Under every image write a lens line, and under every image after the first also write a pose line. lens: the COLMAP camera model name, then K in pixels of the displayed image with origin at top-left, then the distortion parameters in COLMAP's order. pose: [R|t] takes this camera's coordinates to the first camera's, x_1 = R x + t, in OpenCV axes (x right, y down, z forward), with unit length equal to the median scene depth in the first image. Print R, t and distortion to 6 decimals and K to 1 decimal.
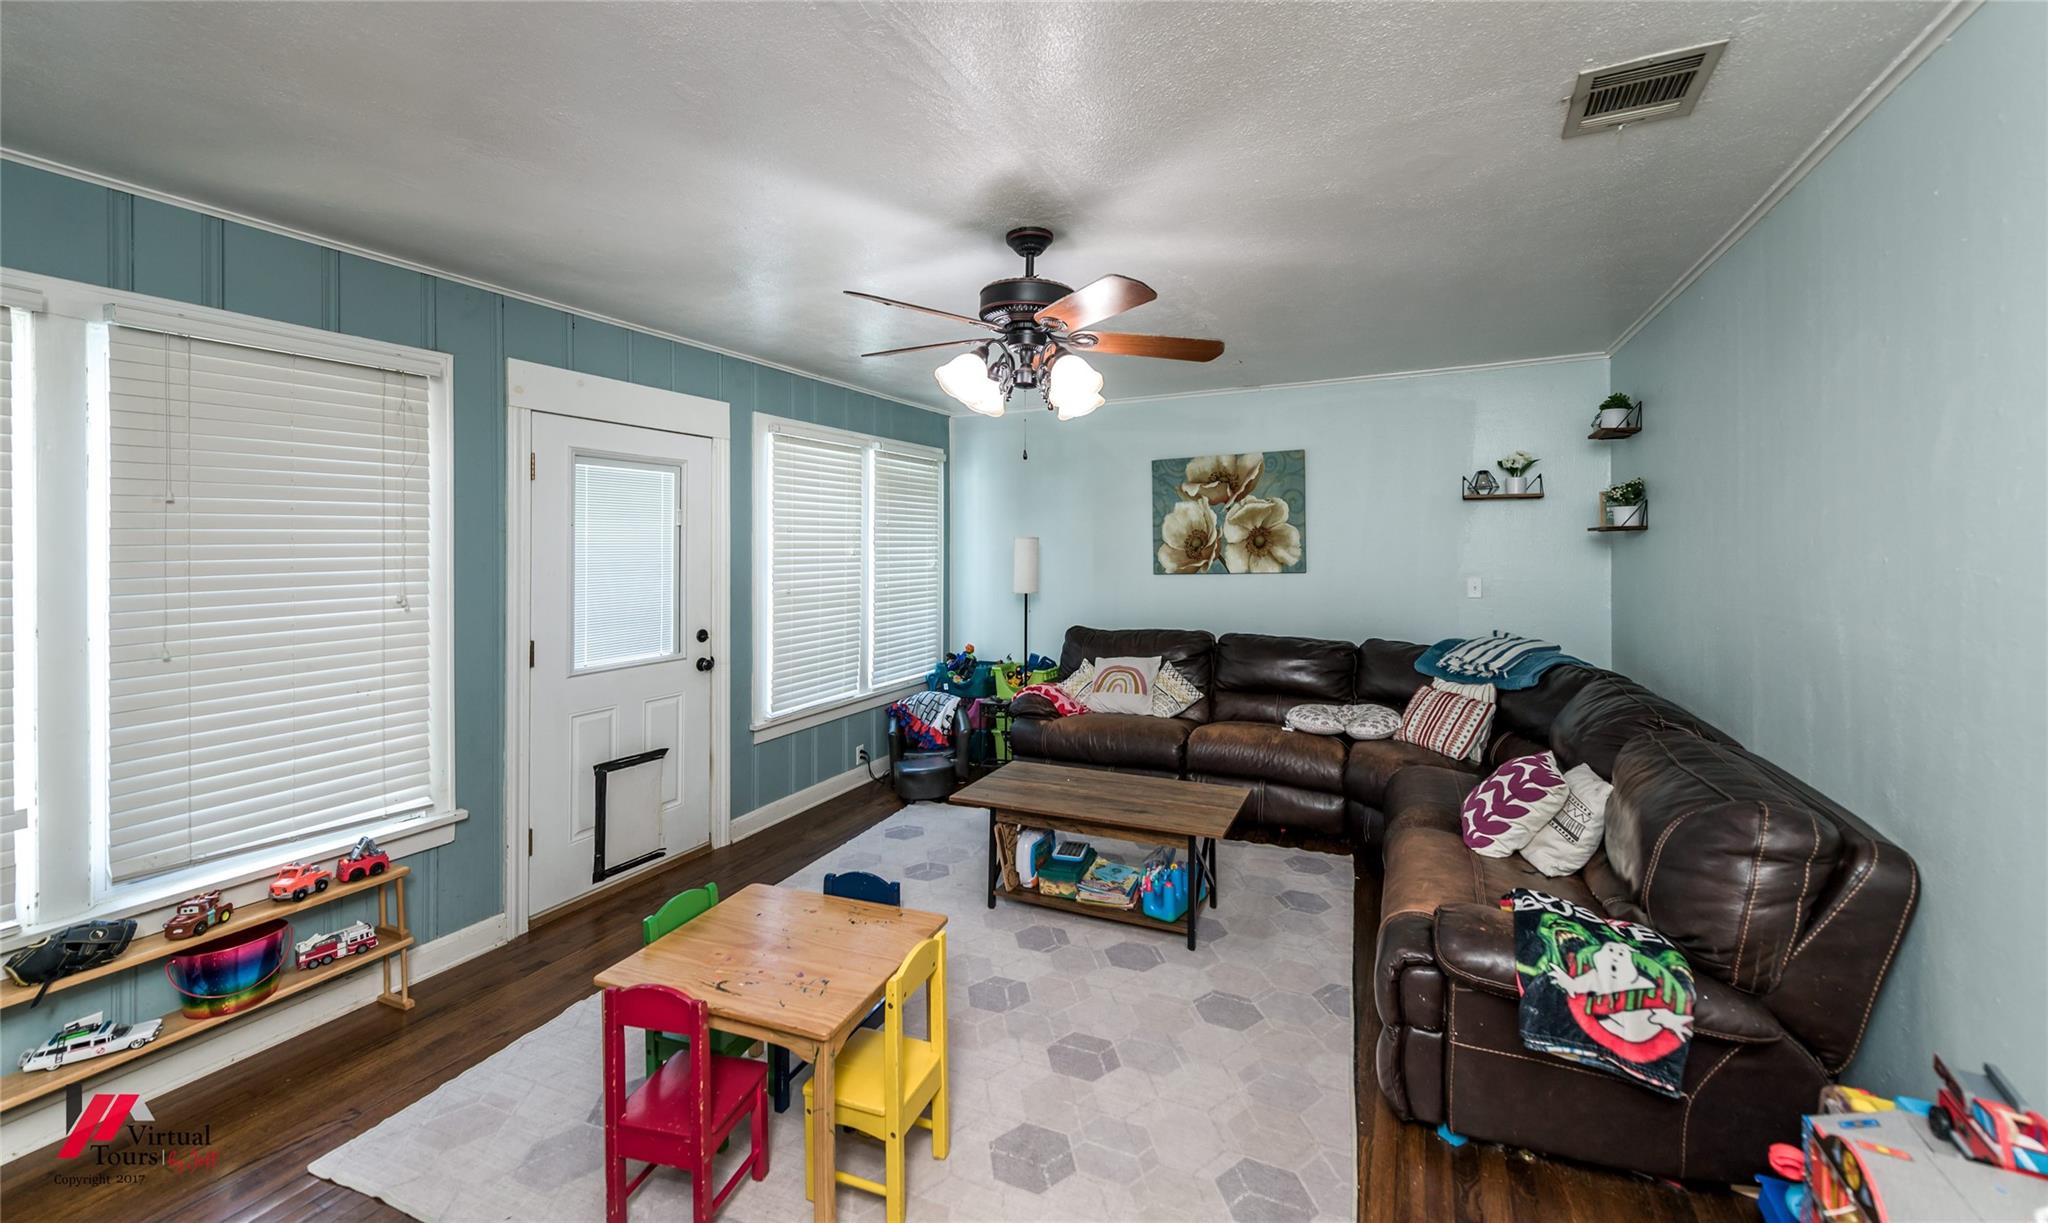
lens RADIAL K [[805.5, 0, 1012.5], [0, 805.5, 538.8], [0, 0, 1]] dist [0.002026, -0.000558]
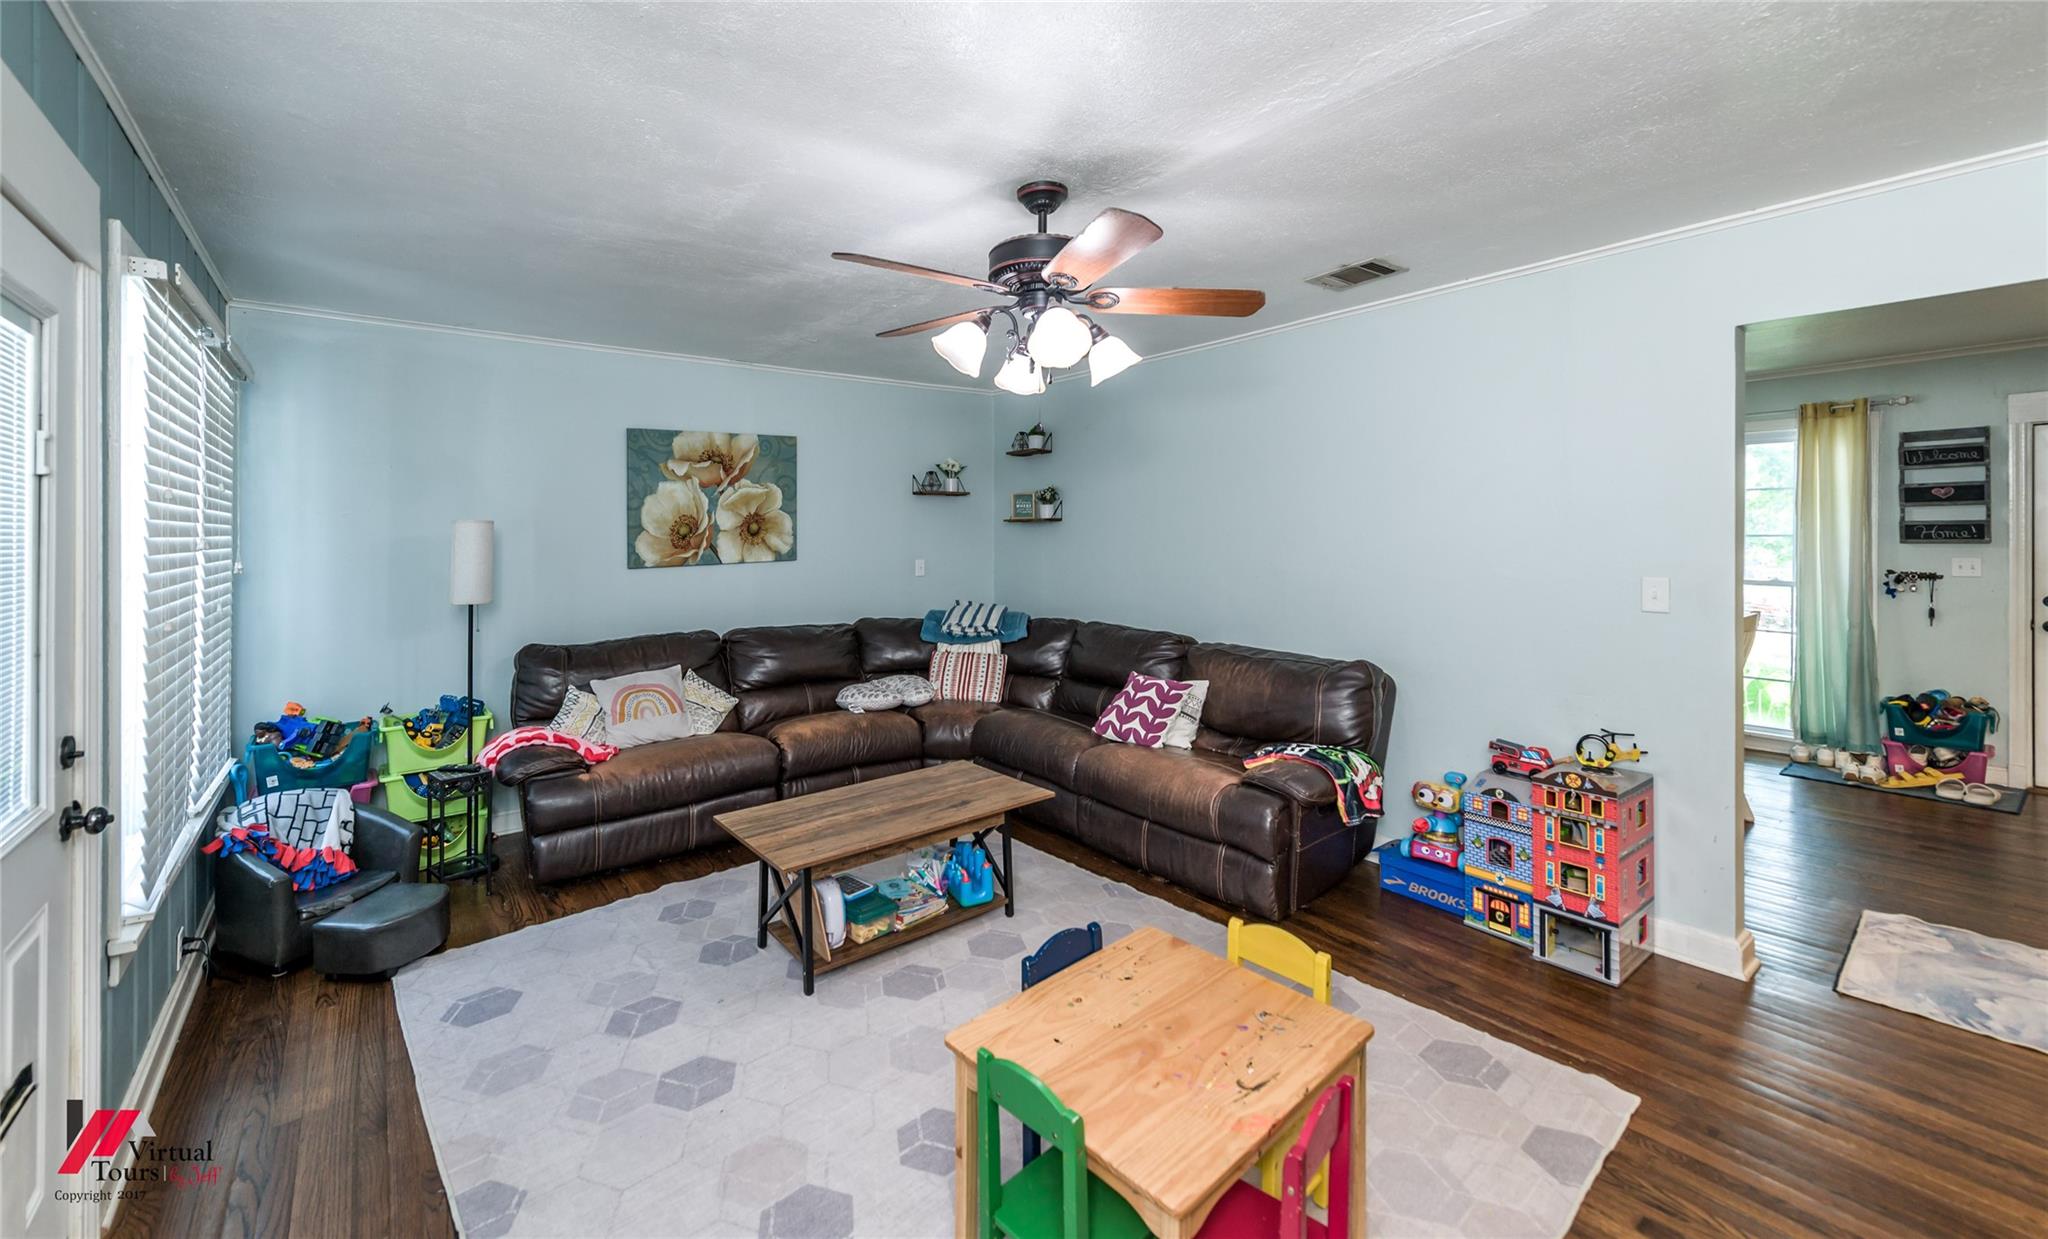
lens RADIAL K [[811.1, 0, 1017.1], [0, 811.1, 531.6], [0, 0, 1]] dist [0.009874, -0.001462]
pose [[0.440530, 0.003178, 0.897732, -0.525065], [-0.000471, 0.999994, -0.003308, 0.012140], [-0.897738, 0.001034, 0.440529, 0.388008]]
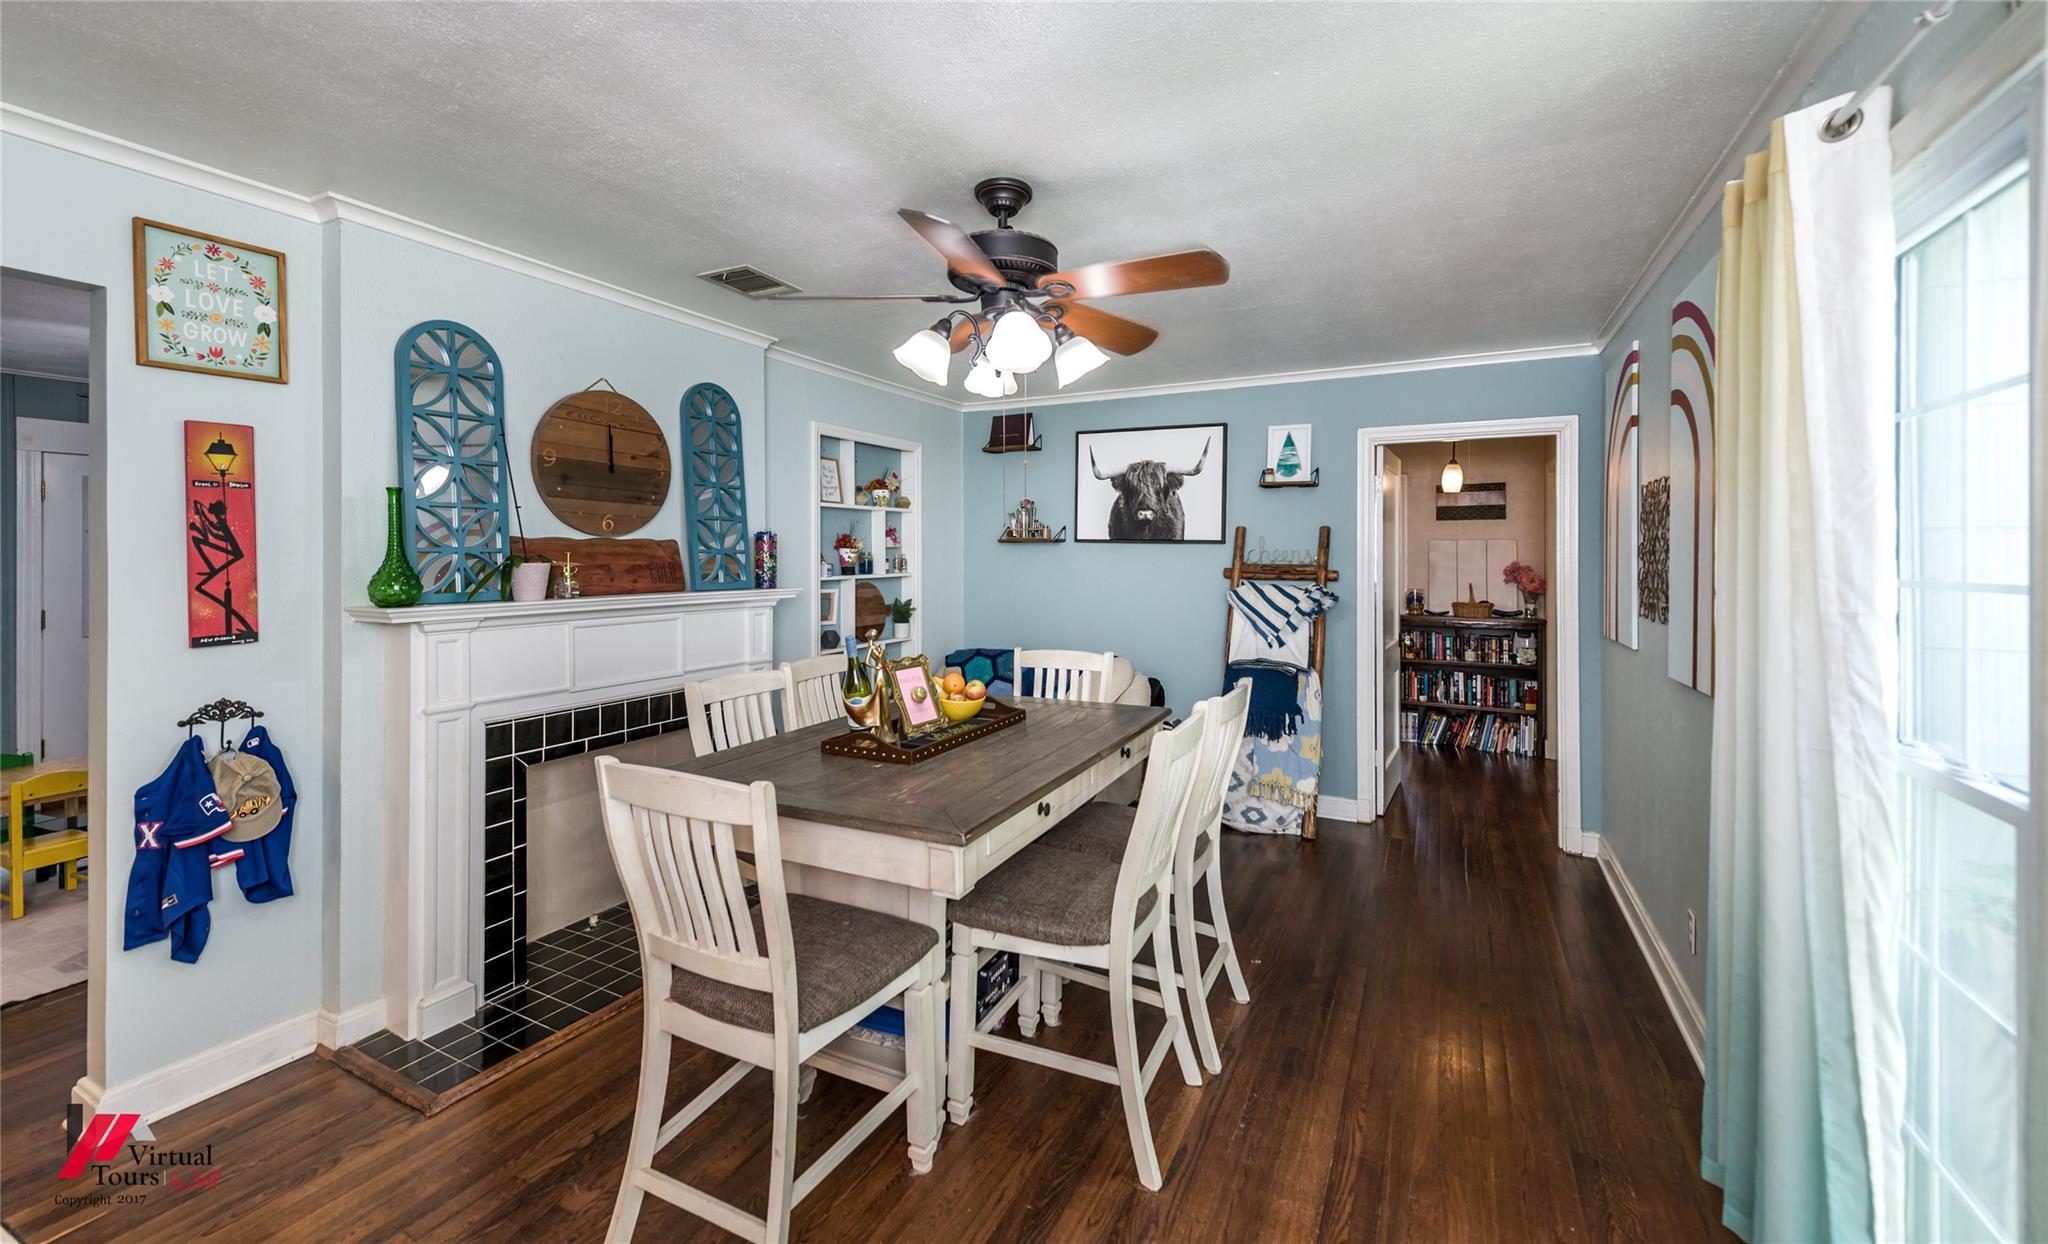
lens RADIAL K [[811.1, 0, 1022.5], [0, 811.1, 569.1], [0, 0, 1]] dist [0.009874, -0.001462]
pose [[0.999986, 0.005216, -0.000587, 0.923591], [-0.005196, 0.999549, 0.029586, -0.001230], [0.000741, -0.029583, 0.999562, -0.368738]]
